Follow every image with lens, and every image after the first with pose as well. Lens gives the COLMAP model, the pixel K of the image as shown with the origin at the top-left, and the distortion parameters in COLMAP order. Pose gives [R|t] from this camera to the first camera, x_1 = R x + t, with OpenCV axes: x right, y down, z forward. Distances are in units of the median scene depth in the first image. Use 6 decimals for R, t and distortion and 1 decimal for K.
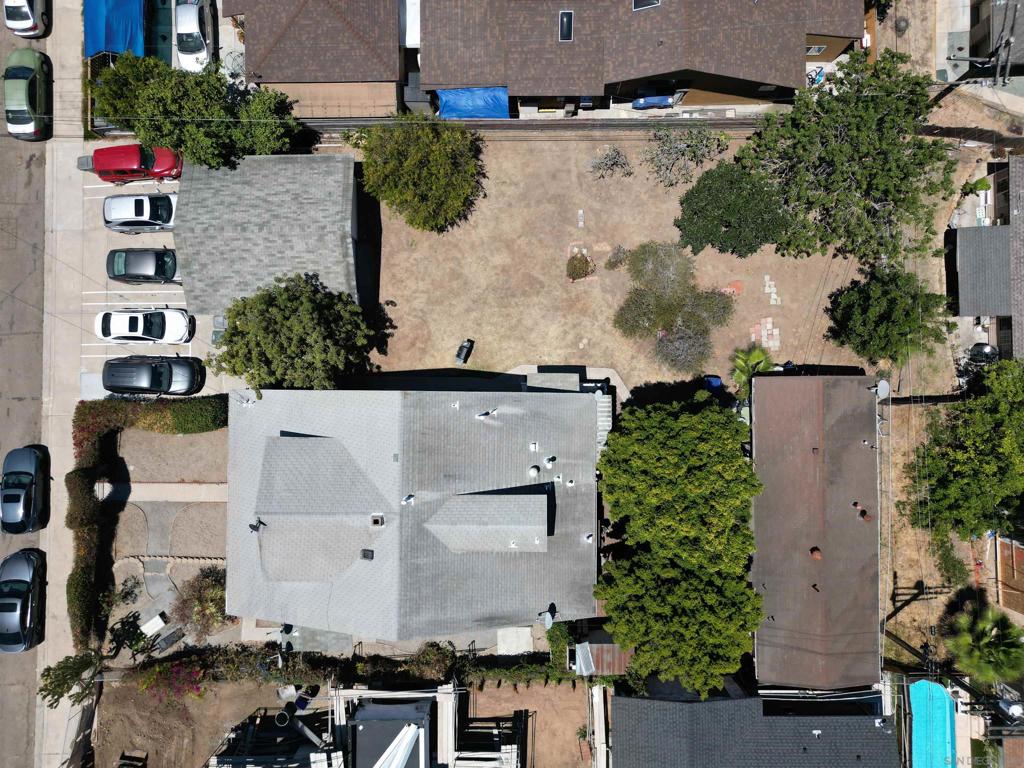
lens RADIAL K [[716.8, 0, 537.6], [0, 716.8, 363.6], [0, 0, 1]] dist [0.012360, 0.001699]
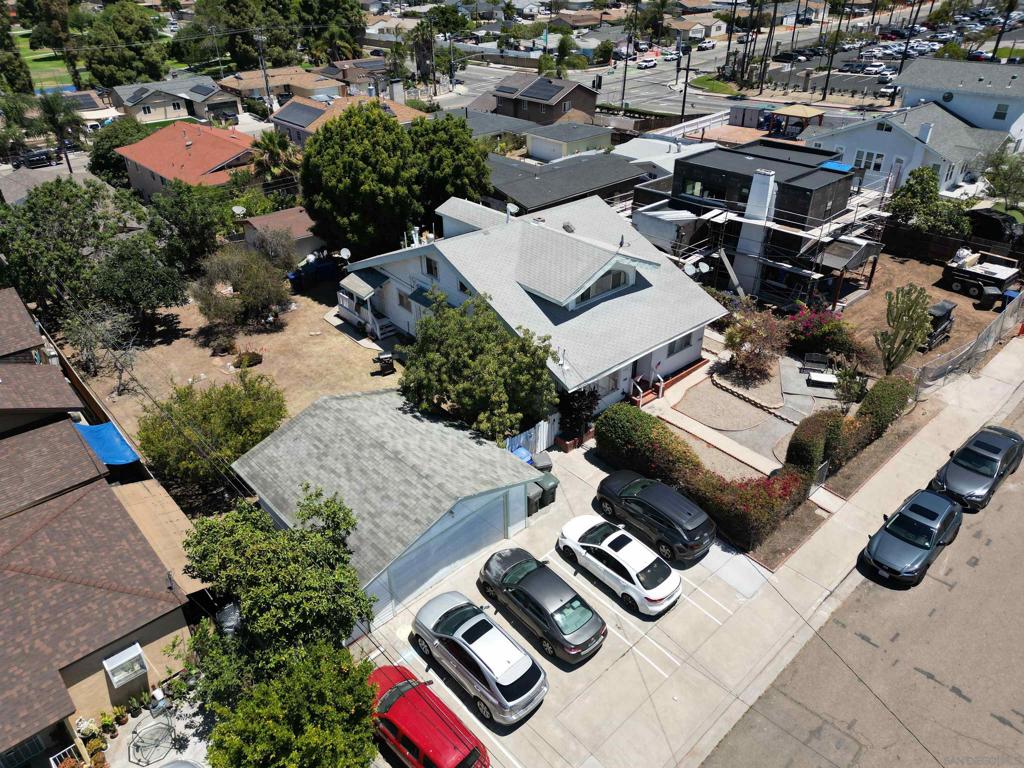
lens RADIAL K [[717.5, 0, 517.7], [0, 717.5, 397.8], [0, 0, 1]] dist [0.034668, -0.001045]
pose [[-0.667235, -0.388580, 0.635455, -0.843947], [0.744835, -0.343196, 0.572221, -0.446123], [-0.004268, 0.855115, 0.518420, 0.526872]]
